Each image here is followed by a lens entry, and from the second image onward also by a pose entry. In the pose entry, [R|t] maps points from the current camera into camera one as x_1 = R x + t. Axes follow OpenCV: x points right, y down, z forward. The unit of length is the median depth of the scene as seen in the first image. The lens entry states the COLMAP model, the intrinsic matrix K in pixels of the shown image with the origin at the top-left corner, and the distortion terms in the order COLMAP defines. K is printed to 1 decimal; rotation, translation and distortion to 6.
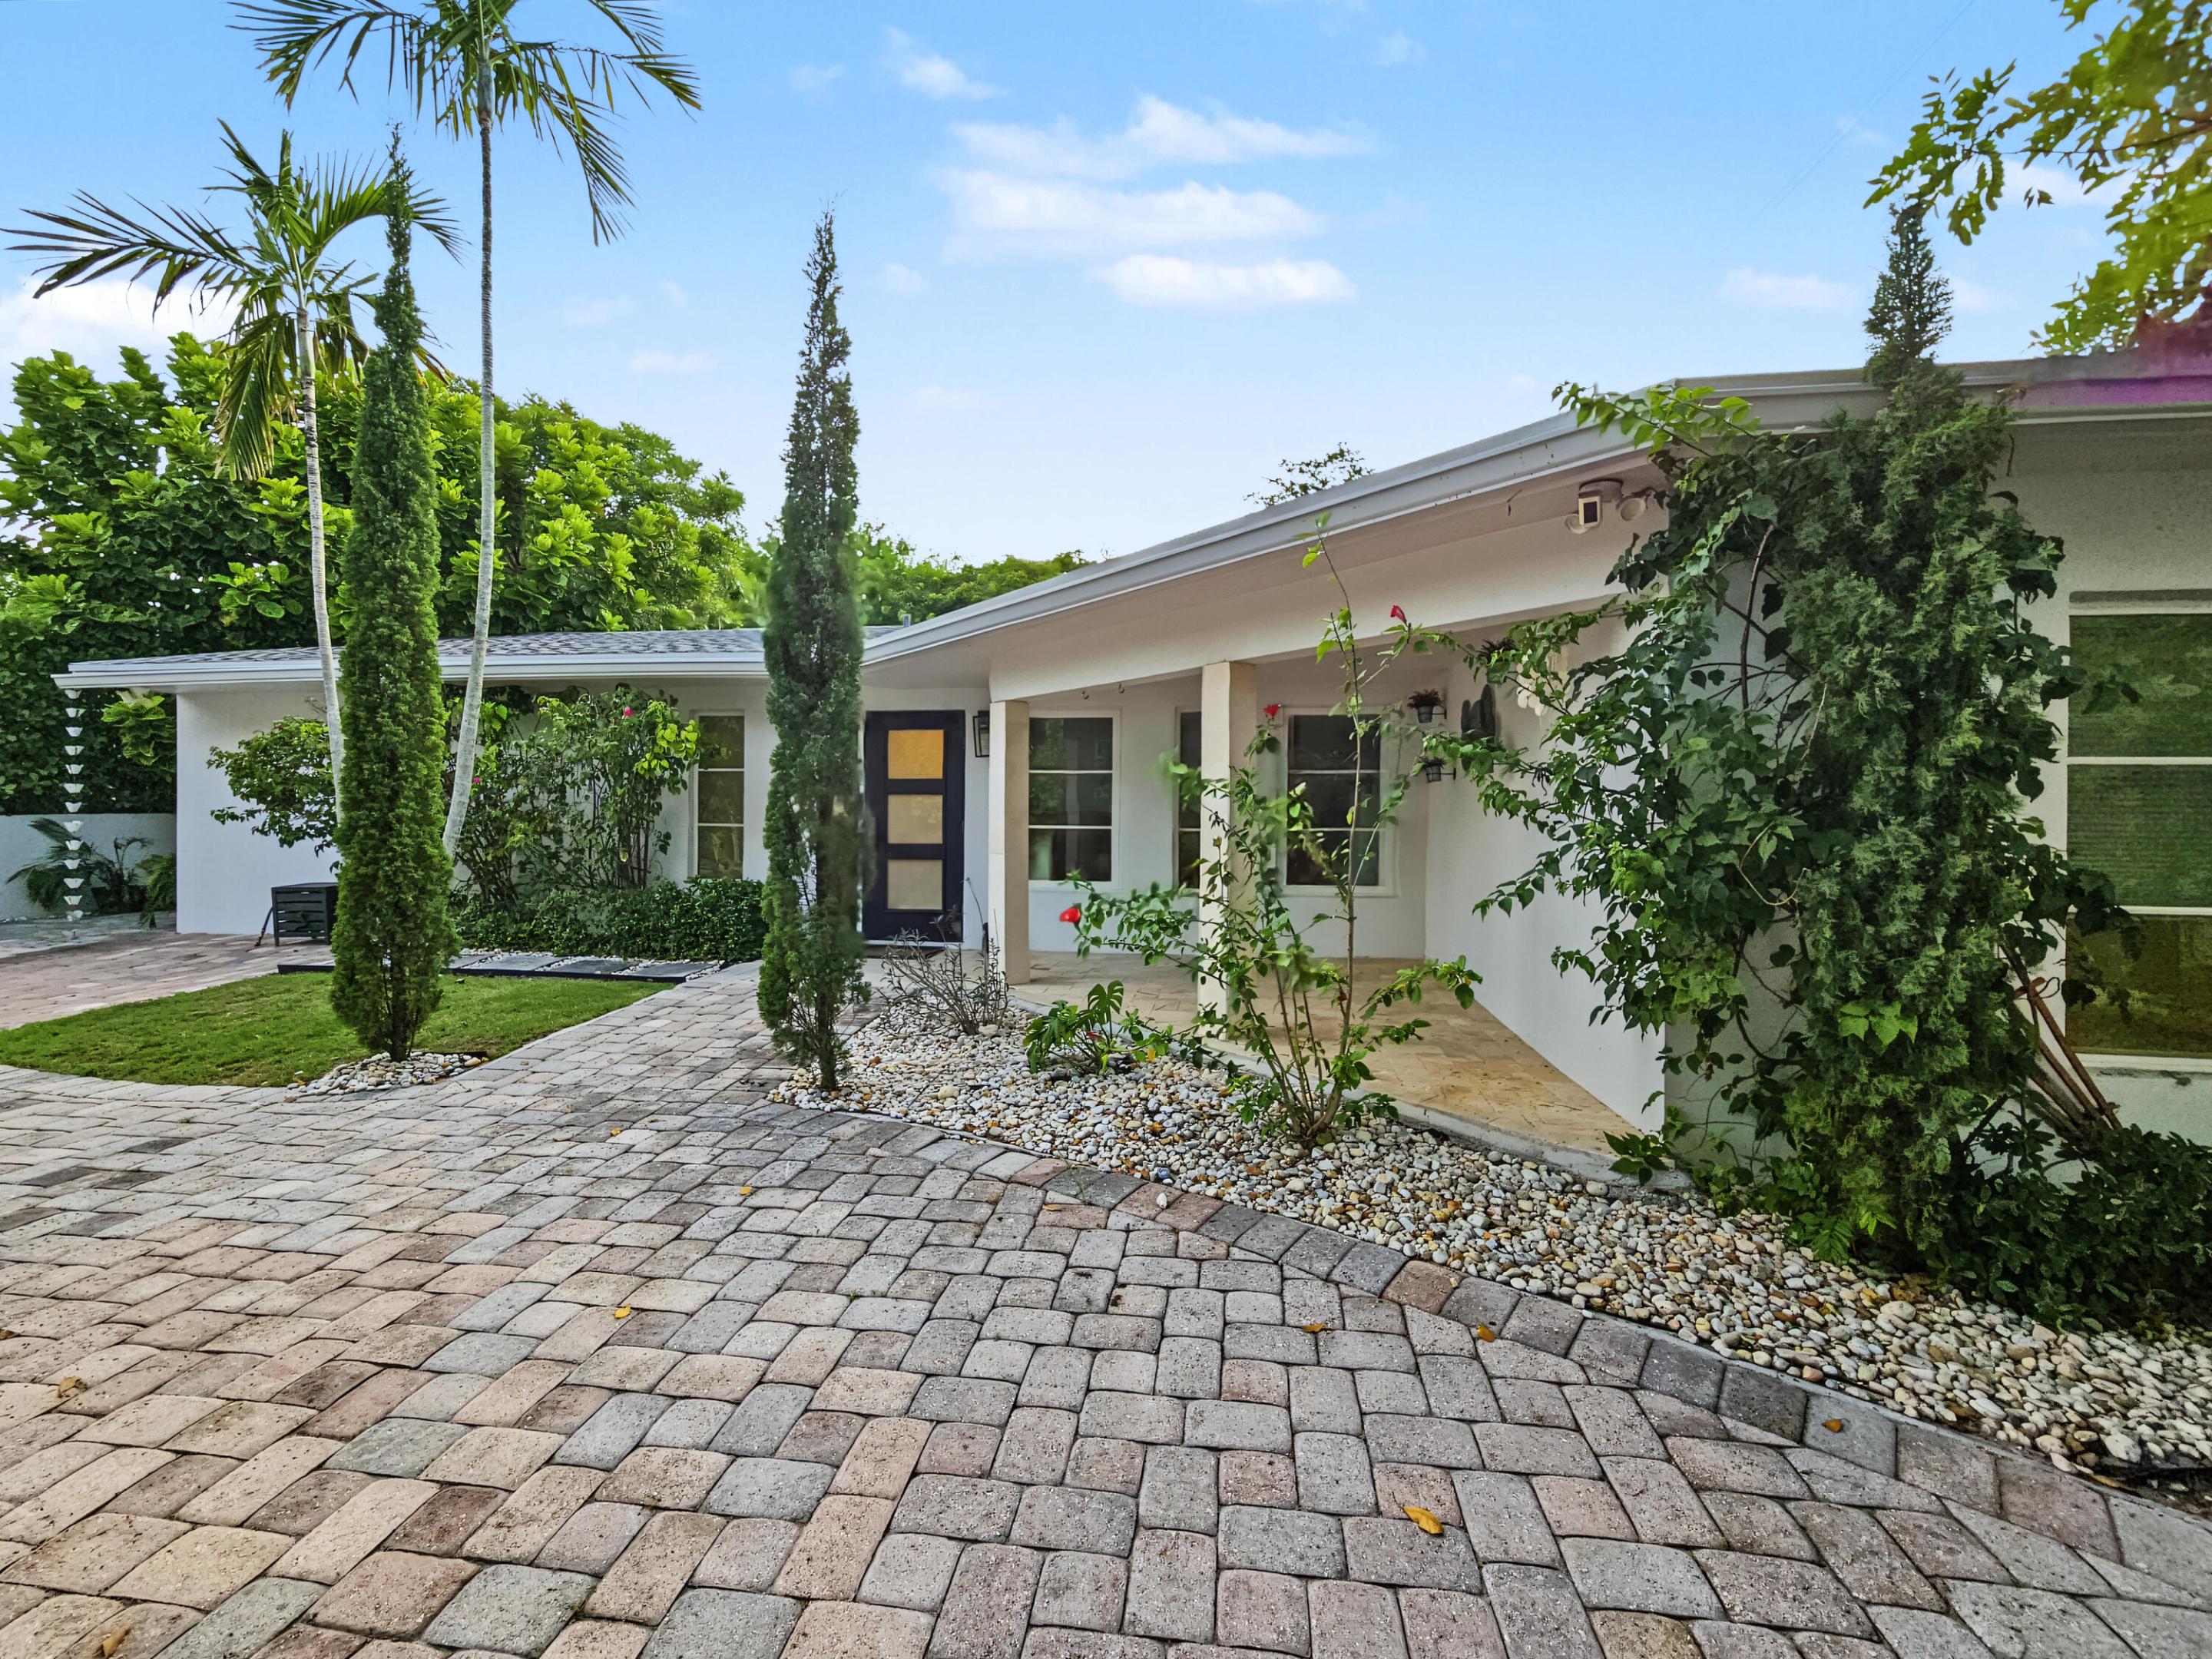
lens RADIAL K [[960.5, 0, 1107.9], [0, 960.5, 820.4], [0, 0, 1]] dist [-0.002846, 0.008114]
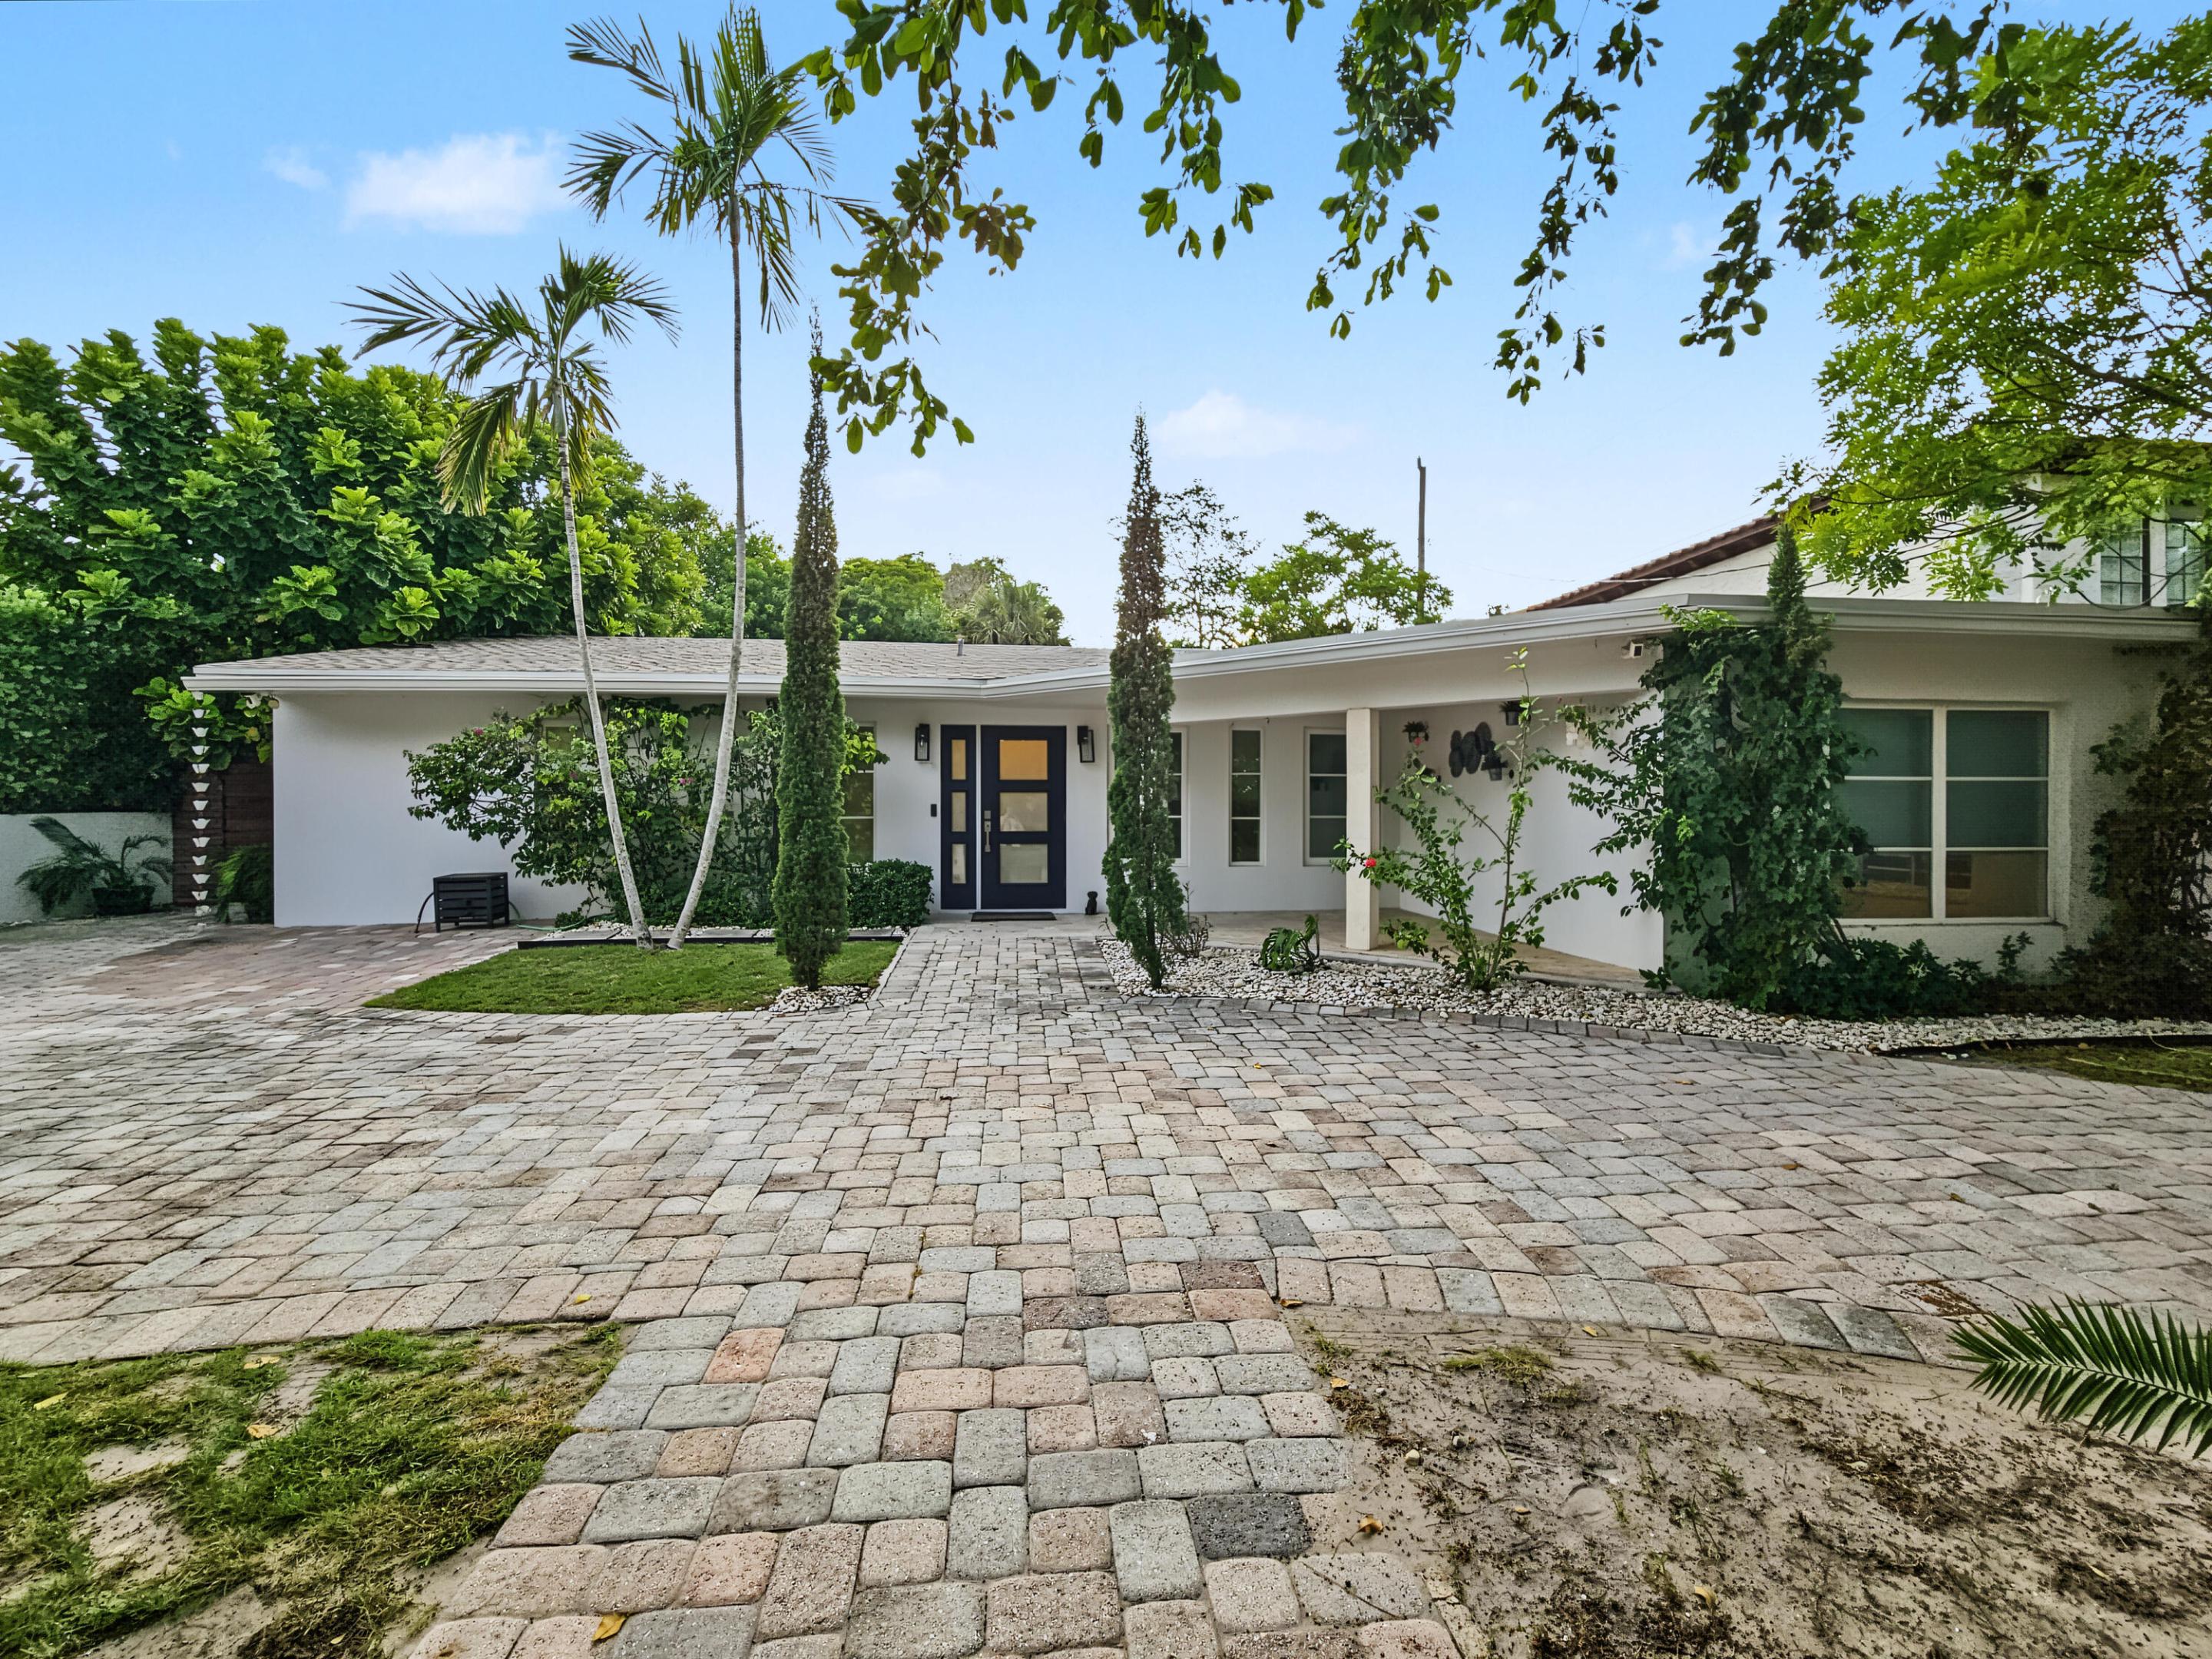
lens RADIAL K [[960.5, 0, 1107.9], [0, 960.5, 820.4], [0, 0, 1]] dist [-0.002846, 0.008114]
pose [[0.970676, -0.009097, 0.240220, -0.392055], [0.006965, 0.999928, 0.009721, -0.001042], [-0.240292, -0.007763, 0.970670, -0.246497]]
